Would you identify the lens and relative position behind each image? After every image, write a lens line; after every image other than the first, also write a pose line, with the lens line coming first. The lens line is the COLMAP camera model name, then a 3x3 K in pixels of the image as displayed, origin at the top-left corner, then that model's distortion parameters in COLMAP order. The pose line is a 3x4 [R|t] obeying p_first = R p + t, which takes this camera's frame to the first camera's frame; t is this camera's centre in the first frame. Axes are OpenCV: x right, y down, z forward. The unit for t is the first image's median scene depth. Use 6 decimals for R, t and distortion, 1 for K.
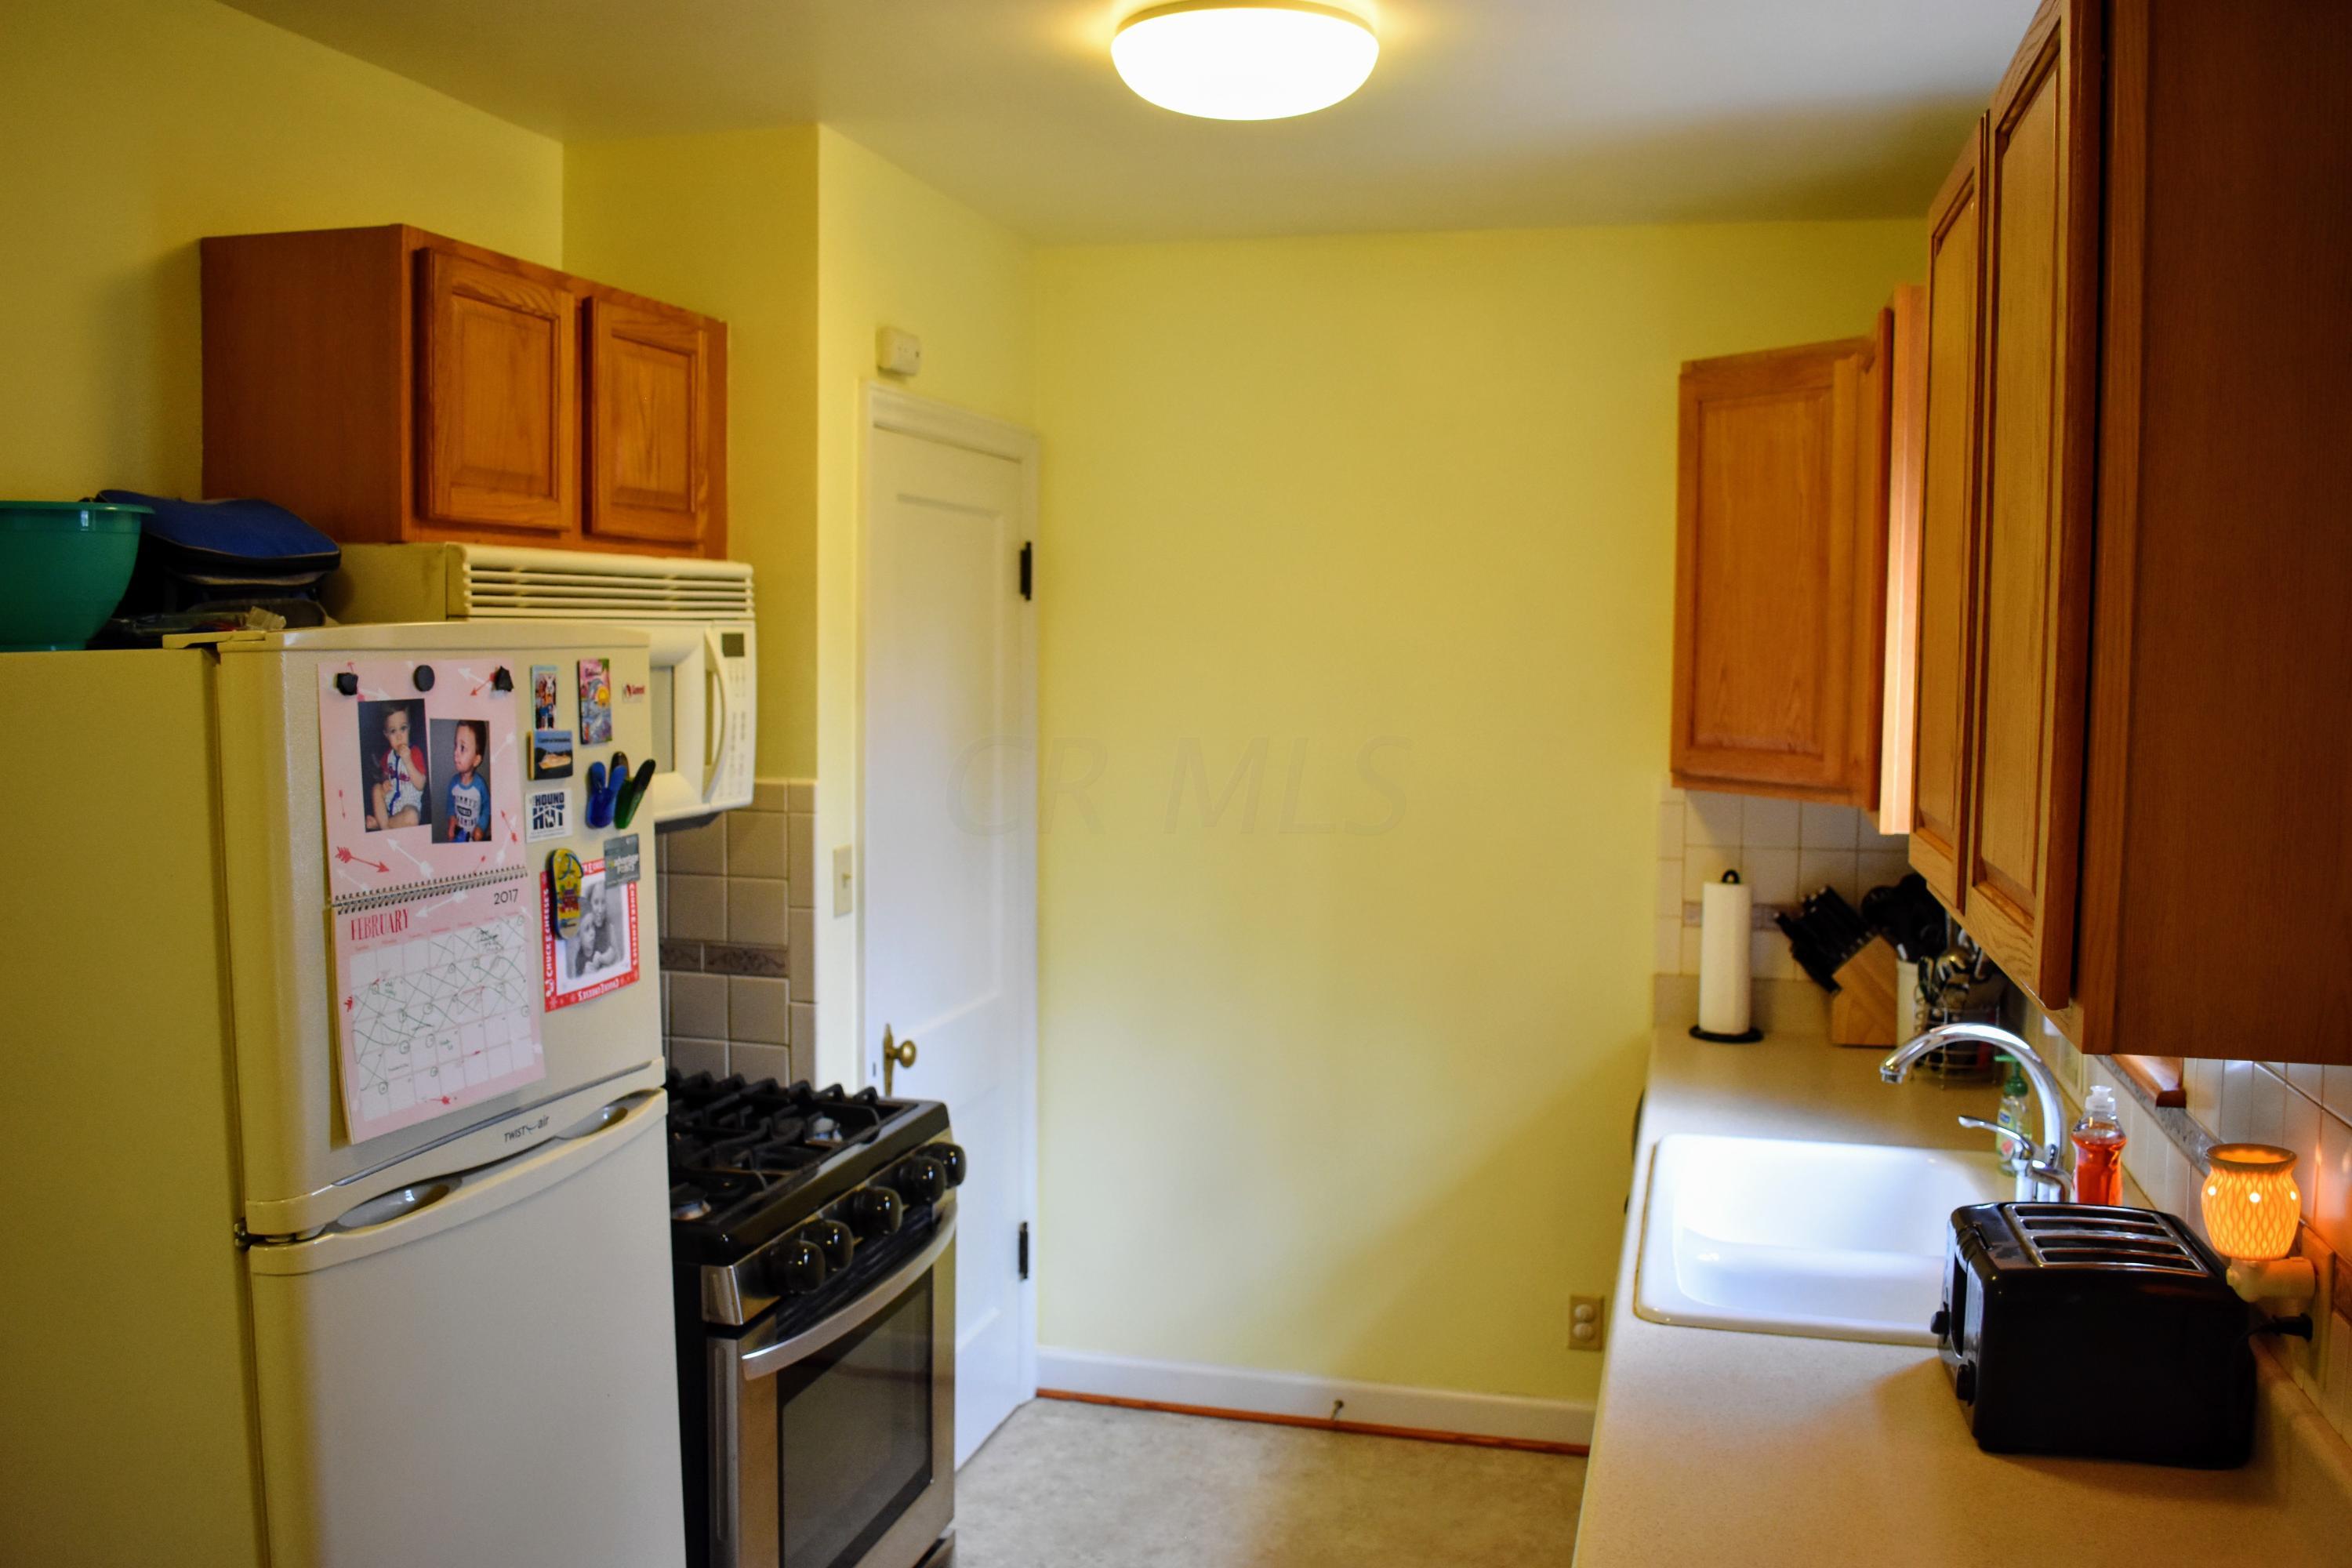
lens RADIAL K [[2014.4, 0, 1183.2], [0, 2014.4, 783.6], [0, 0, 1]] dist [-0.092637, 0.022131]
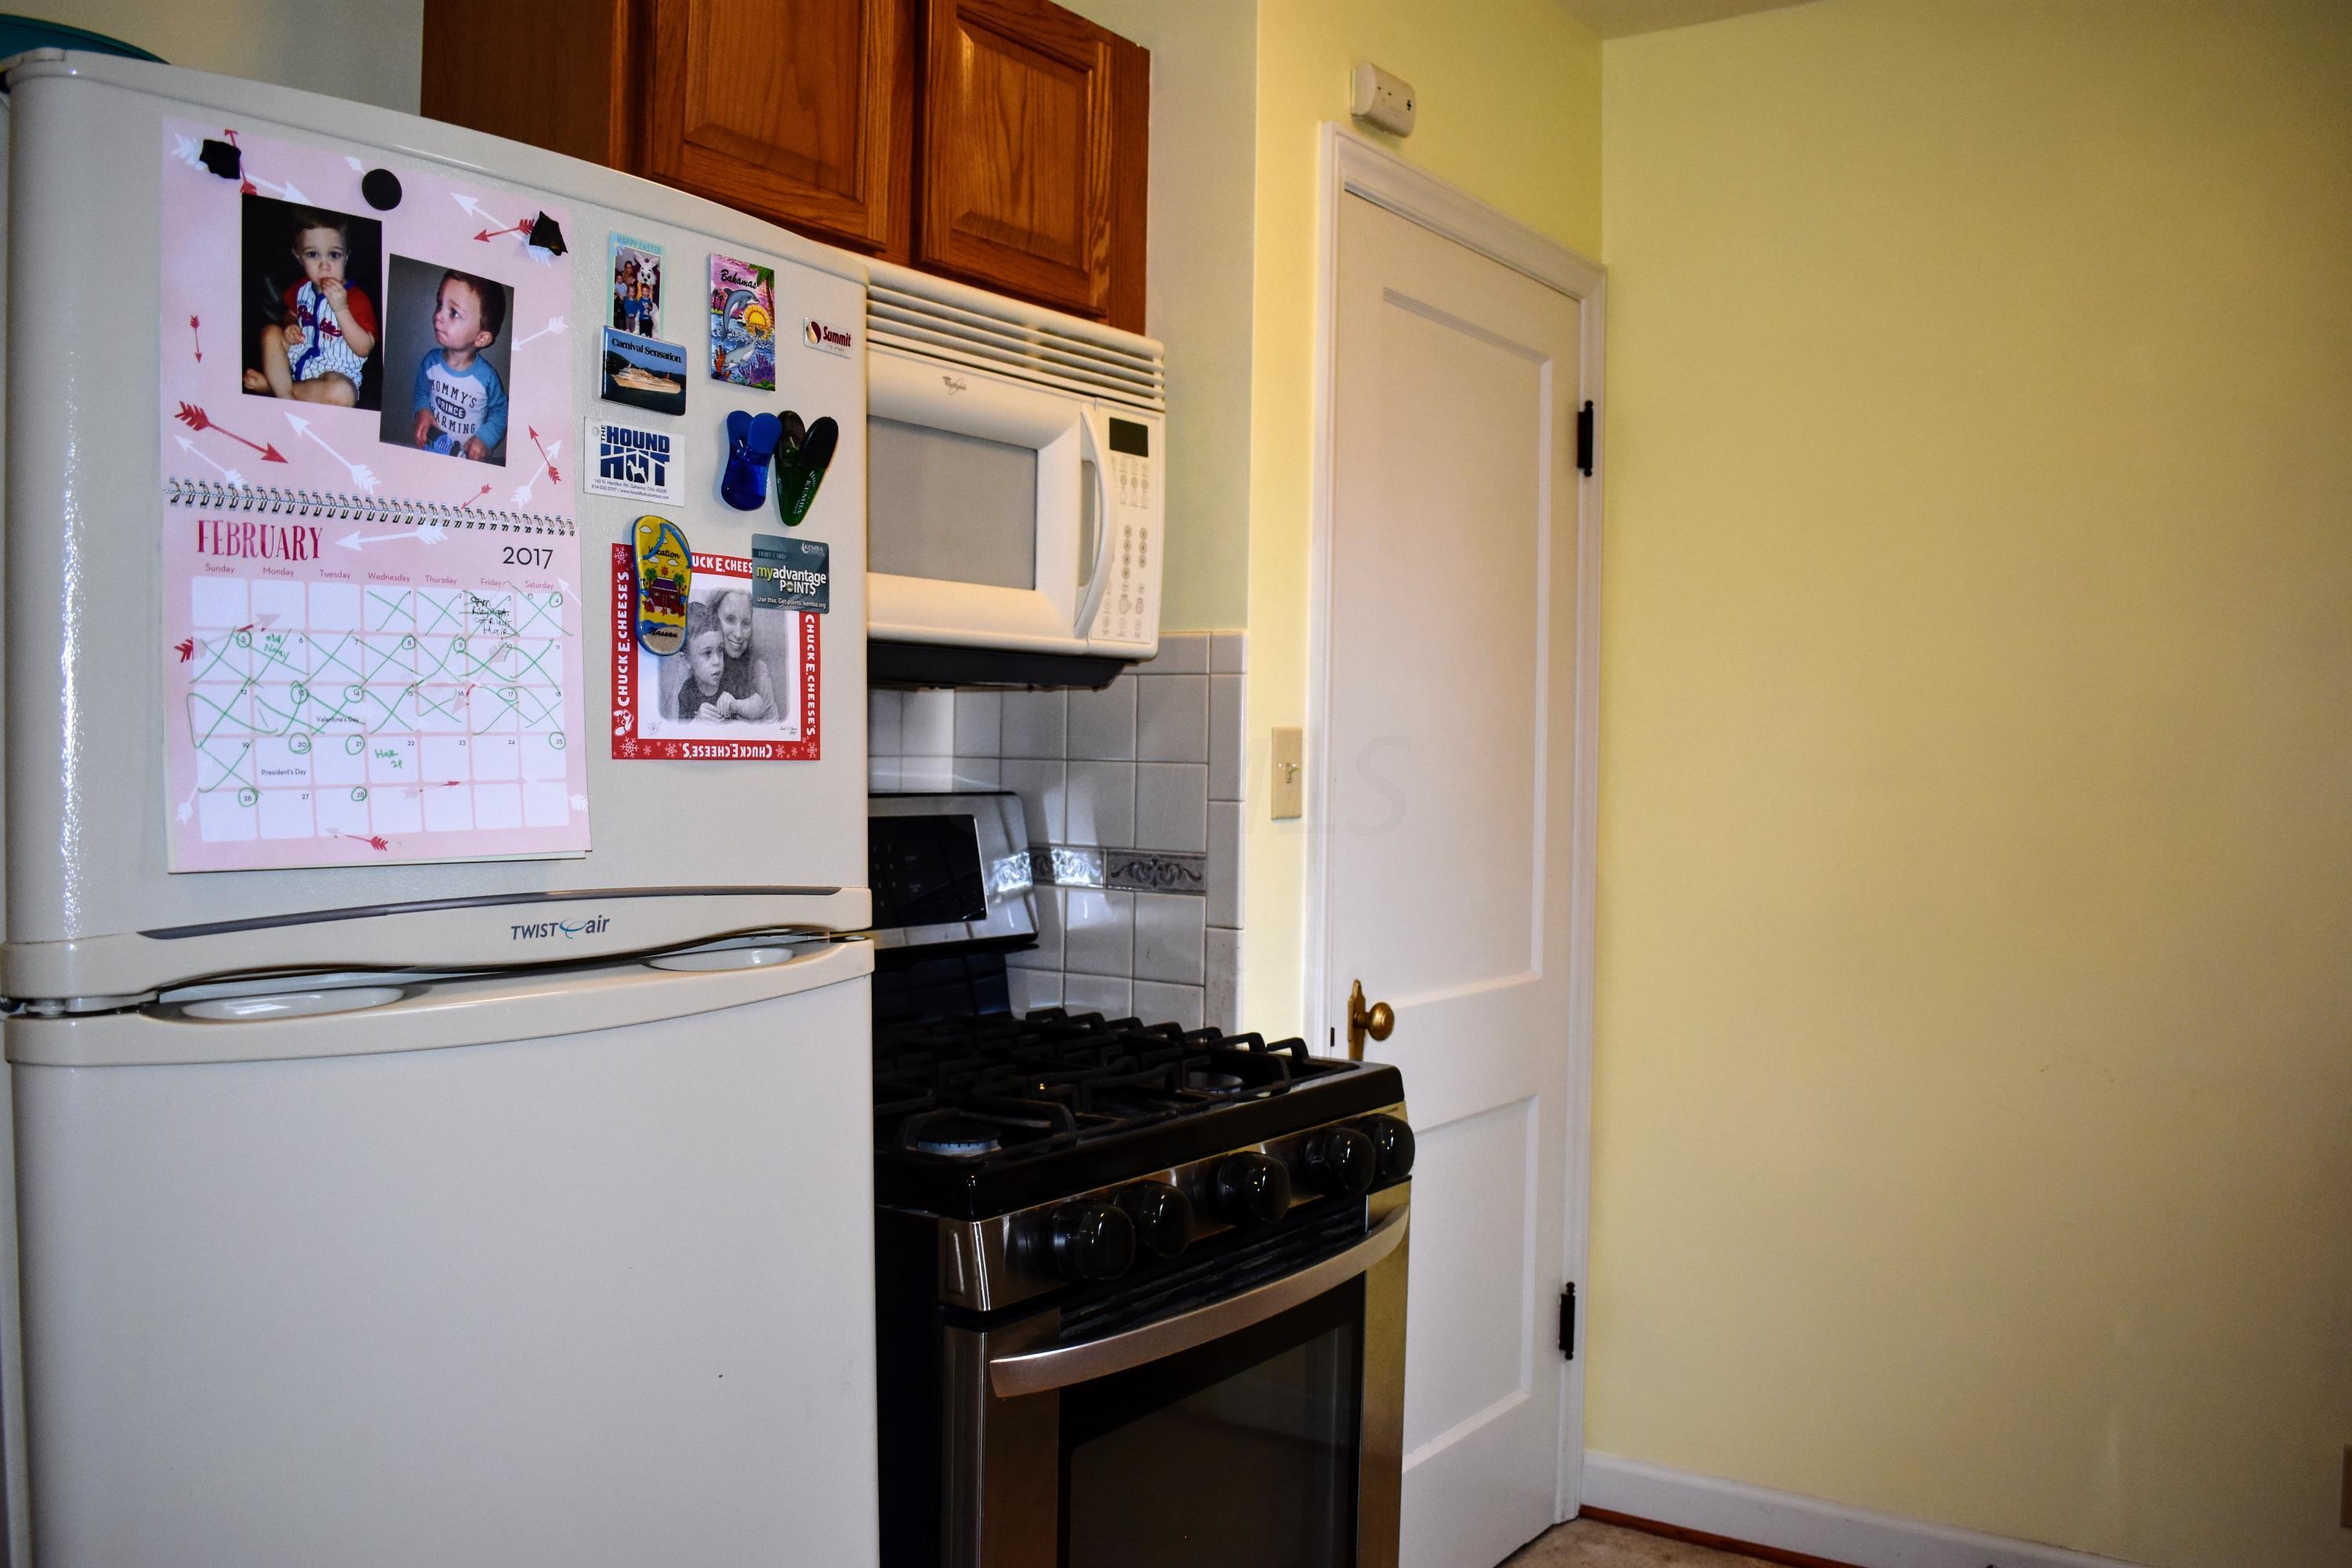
lens RADIAL K [[2014.4, 0, 1183.2], [0, 2014.4, 783.6], [0, 0, 1]] dist [-0.092637, 0.022131]
pose [[0.940965, 0.009432, -0.338372, 0.074432], [-0.030476, 0.997913, -0.056933, 0.146210], [0.337129, 0.063884, 0.939289, 0.423016]]
